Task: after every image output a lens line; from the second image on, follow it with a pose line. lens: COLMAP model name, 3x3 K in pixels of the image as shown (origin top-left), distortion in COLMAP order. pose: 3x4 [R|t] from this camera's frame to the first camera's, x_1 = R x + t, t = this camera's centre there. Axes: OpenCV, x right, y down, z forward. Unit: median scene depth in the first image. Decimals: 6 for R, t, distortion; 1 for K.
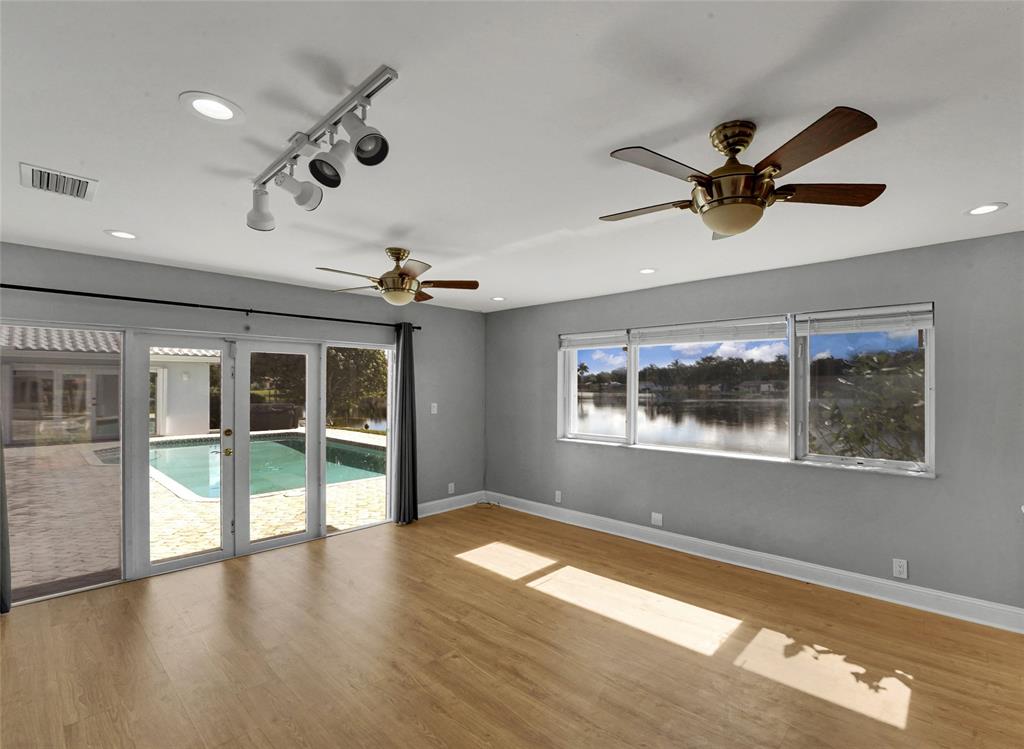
lens RADIAL K [[472.9, 0, 522.9], [0, 472.9, 380.5], [0, 0, 1]] dist [-0.015838, 0.001643]
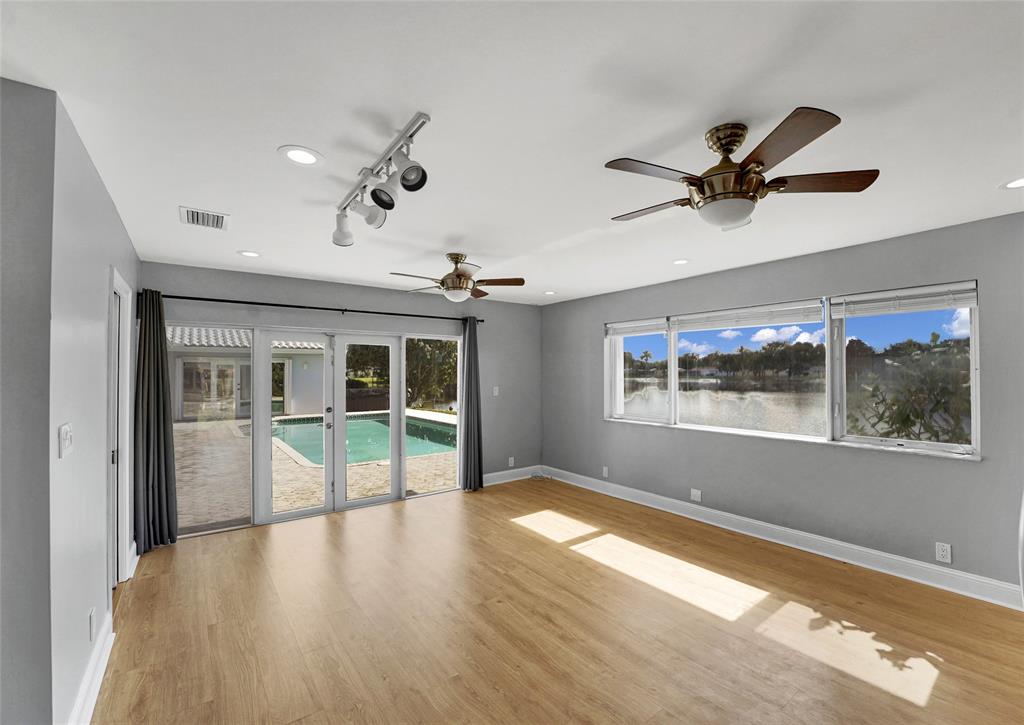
lens RADIAL K [[436.2, 0, 512.5], [0, 436.2, 365.7], [0, 0, 1]] dist [-0.011262, 0.000458]
pose [[0.983138, -0.007673, -0.182702, 0.086792], [0.006571, 0.999956, -0.006634, 0.010502], [0.182745, 0.005322, 0.983146, -0.053637]]
